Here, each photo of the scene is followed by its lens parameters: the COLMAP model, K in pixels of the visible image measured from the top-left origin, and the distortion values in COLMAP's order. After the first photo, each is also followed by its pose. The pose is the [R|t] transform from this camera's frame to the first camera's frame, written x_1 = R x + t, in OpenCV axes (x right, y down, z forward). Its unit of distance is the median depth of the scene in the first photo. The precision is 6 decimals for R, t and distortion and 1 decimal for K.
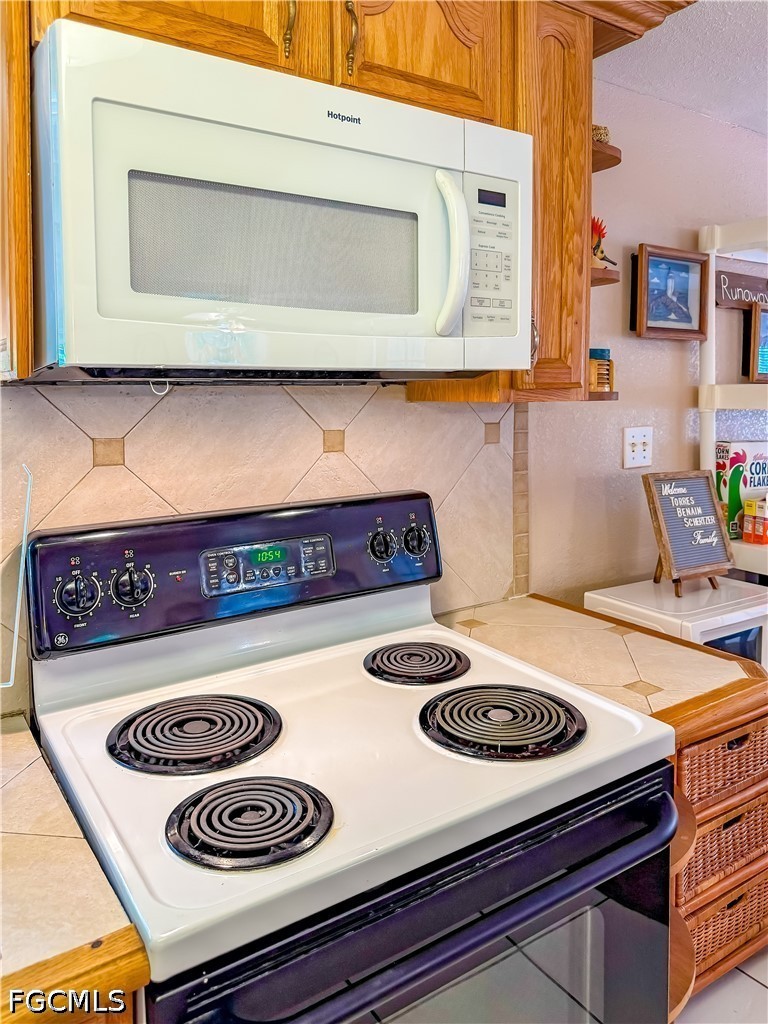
lens RADIAL K [[811.8, 0, 384.0], [0, 811.8, 512.0], [0, 0, 1]] dist [-0.001576, -0.001575]
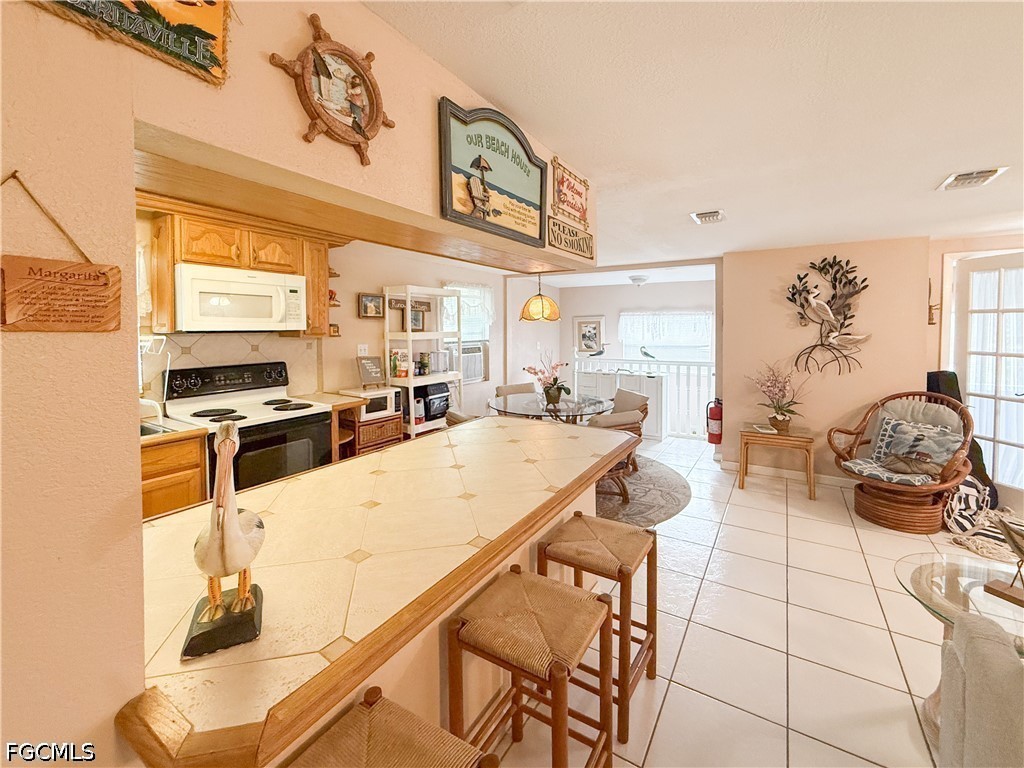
lens RADIAL K [[440.5, 0, 506.9], [0, 440.5, 352.2], [0, 0, 1]] dist [-0.000176, 0.000026]
pose [[0.925190, -0.016651, 0.379139, 0.232198], [0.054482, 0.994516, -0.089272, 0.169389], [-0.375573, 0.103250, 0.921023, -1.254089]]
